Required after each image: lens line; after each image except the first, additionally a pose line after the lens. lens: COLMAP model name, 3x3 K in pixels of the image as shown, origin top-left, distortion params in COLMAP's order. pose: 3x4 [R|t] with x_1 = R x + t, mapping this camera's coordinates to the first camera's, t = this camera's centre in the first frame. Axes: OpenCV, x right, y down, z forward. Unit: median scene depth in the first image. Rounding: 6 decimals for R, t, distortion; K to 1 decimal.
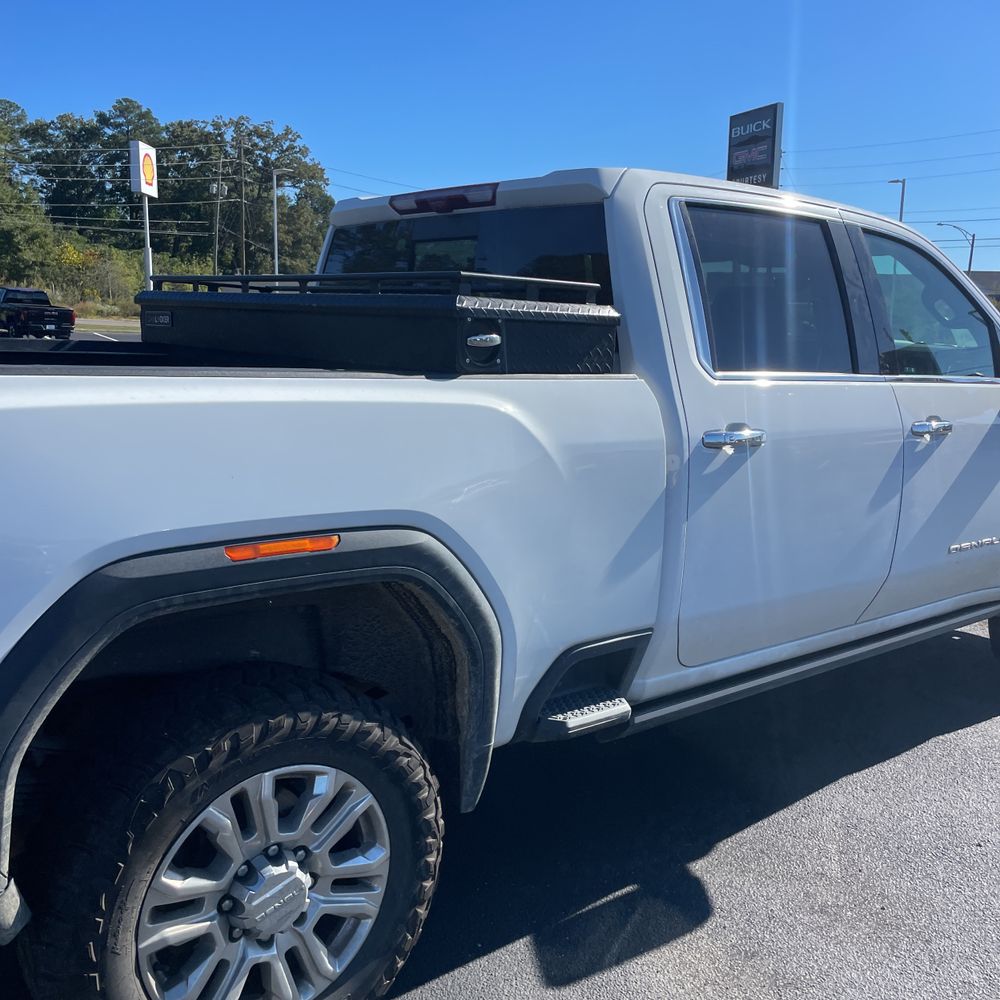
lens RADIAL K [[1013.0, 0, 500.0], [0, 1013.0, 500.0], [0, 0, 1]] dist [0.095167, -0.129230]
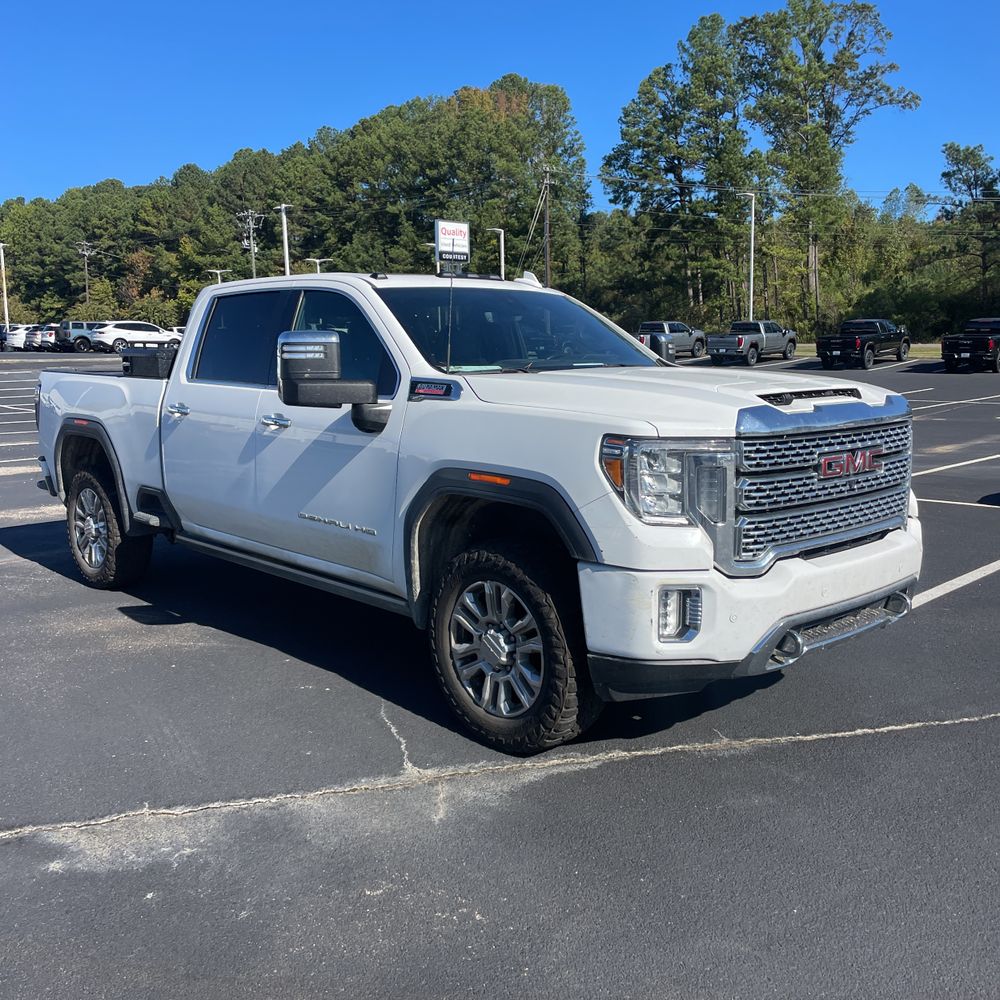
lens RADIAL K [[1007.5, 0, 489.0], [0, 1007.5, 485.1], [0, 0, 1]] dist [0.110207, -0.163473]
pose [[0.044860, 0.100134, -0.993962, 0.090073], [-0.161415, 0.982617, 0.091706, -0.007736], [0.985867, 0.156326, 0.060243, 0.058675]]
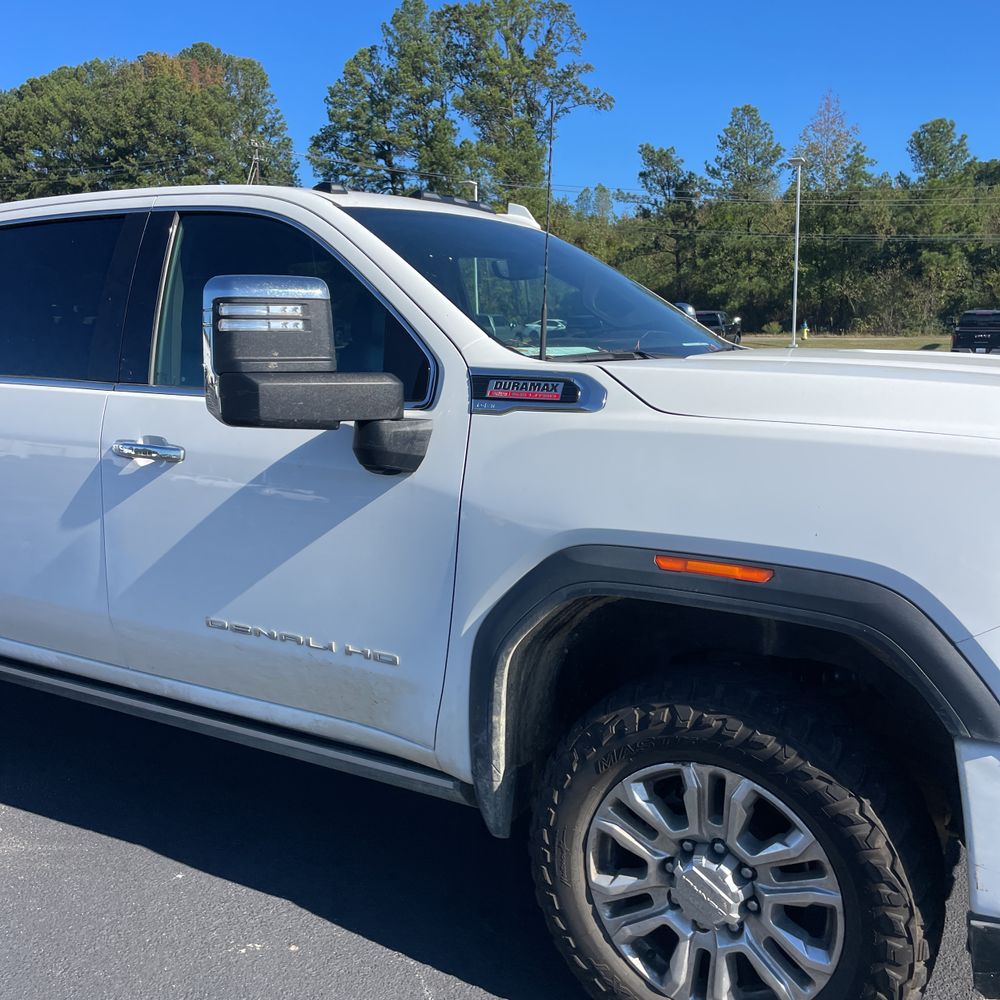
lens RADIAL K [[1013.0, 0, 500.0], [0, 1013.0, 500.0], [0, 0, 1]] dist [0.095167, -0.129230]
pose [[0.332421, 0.114315, -0.936178, 0.060101], [-0.143912, 0.987151, 0.069439, -0.006034], [0.932087, 0.111644, 0.344601, 0.047068]]
